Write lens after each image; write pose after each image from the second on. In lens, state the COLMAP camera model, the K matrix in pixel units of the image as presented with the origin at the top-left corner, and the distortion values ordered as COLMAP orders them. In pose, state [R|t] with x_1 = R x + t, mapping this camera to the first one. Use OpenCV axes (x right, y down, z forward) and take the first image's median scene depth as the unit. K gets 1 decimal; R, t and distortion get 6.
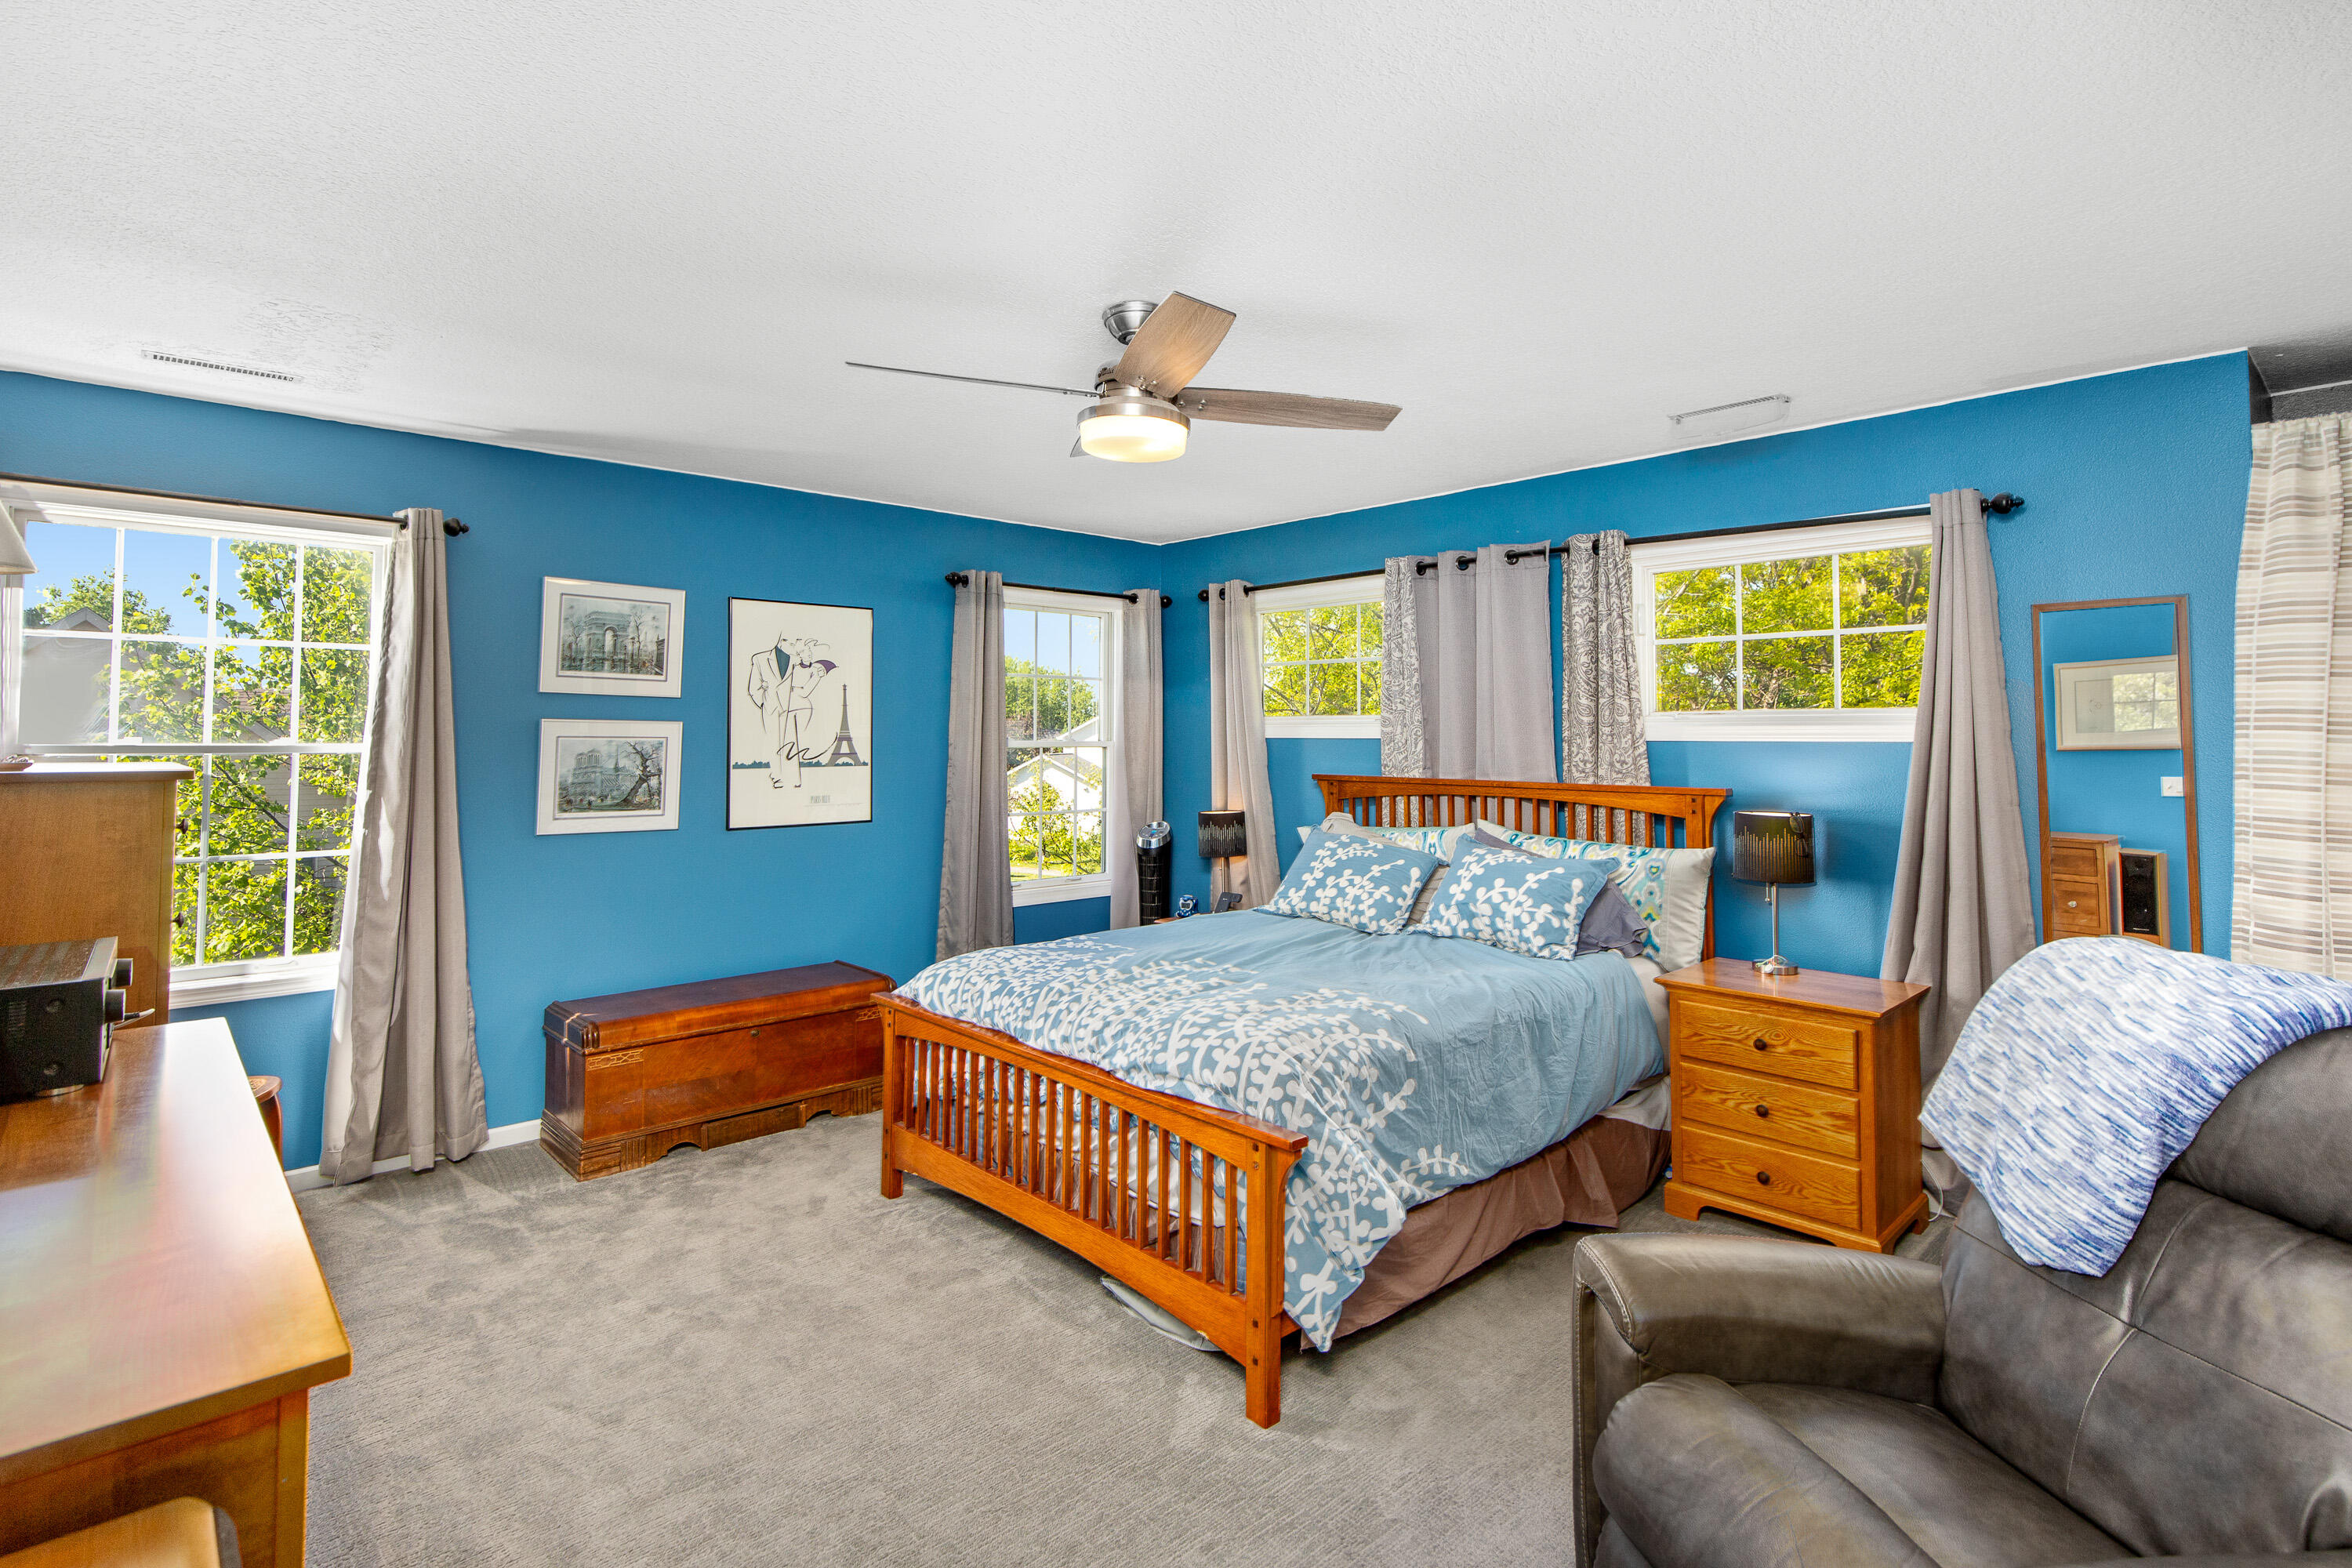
lens RADIAL K [[1124.4, 0, 1176.0], [0, 1124.4, 748.5], [0, 0, 1]] dist [0.000460, -0.000101]
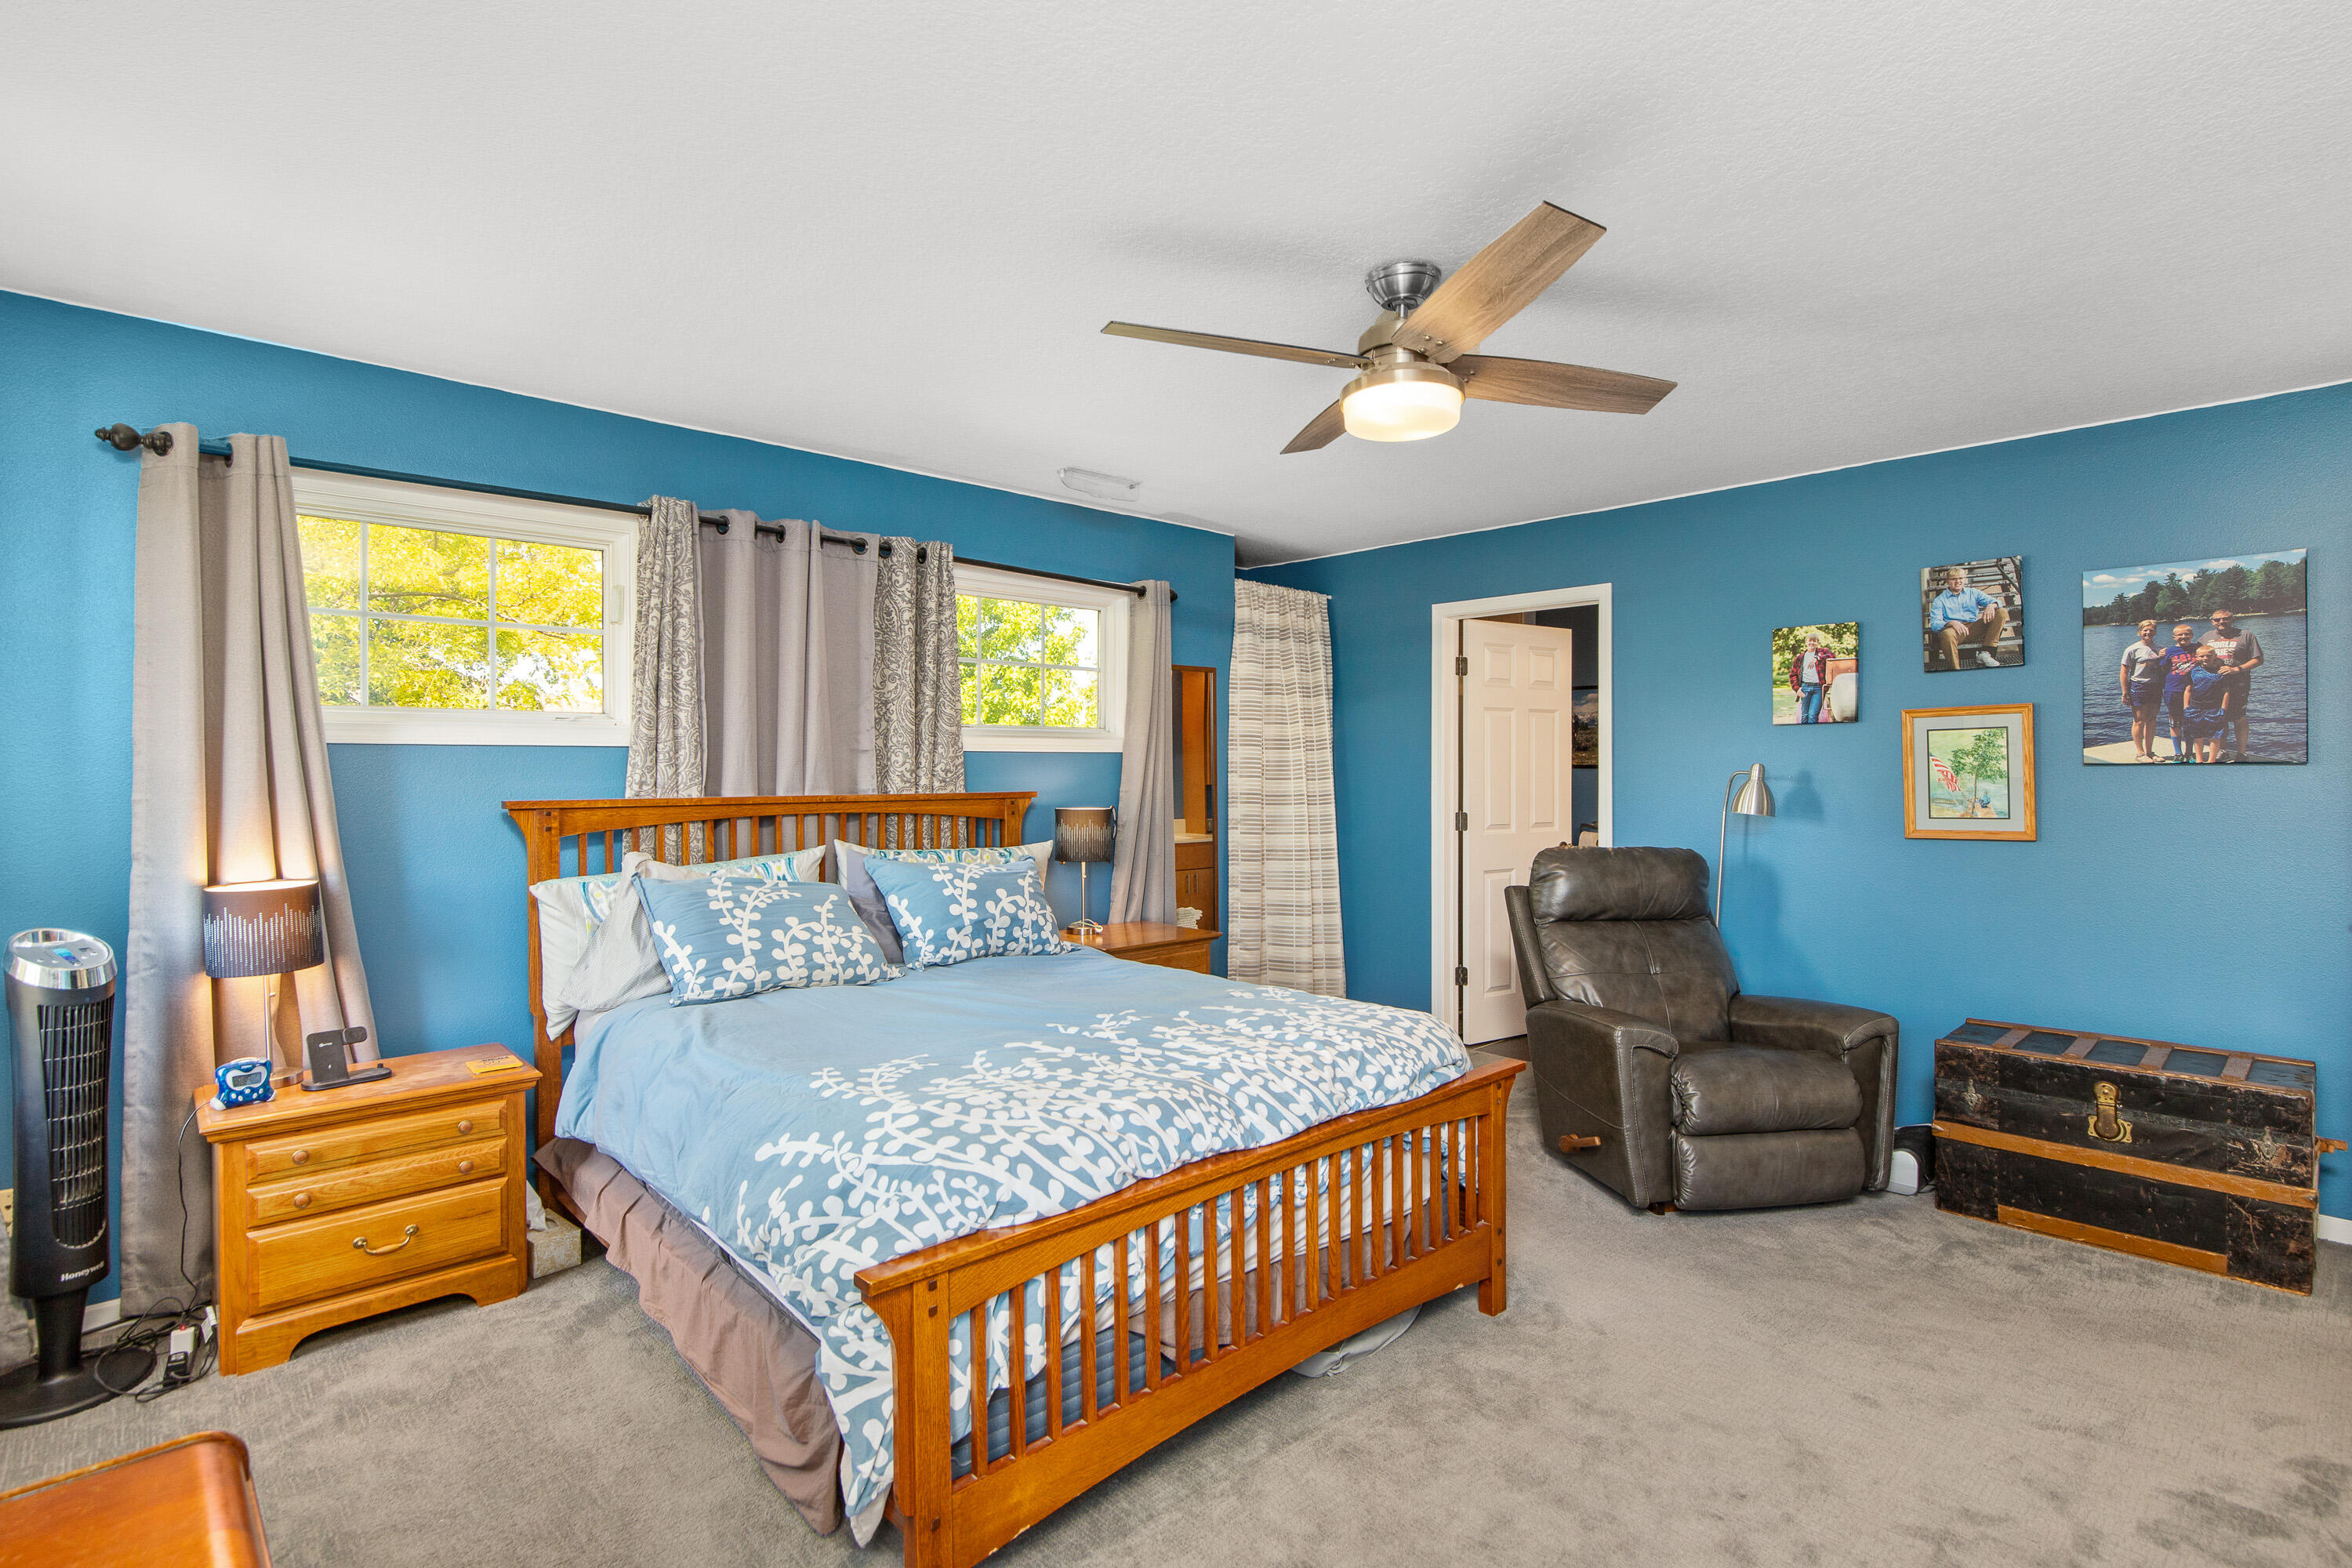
lens RADIAL K [[1174.0, 0, 1176.0], [0, 1174.0, 784.0], [0, 0, 1]] dist [0.001696, 0.000099]
pose [[-0.011282, -0.018935, 0.999757, -0.741871], [0.010200, 0.999767, 0.019050, 0.006732], [-0.999884, 0.010412, -0.011086, 0.868020]]
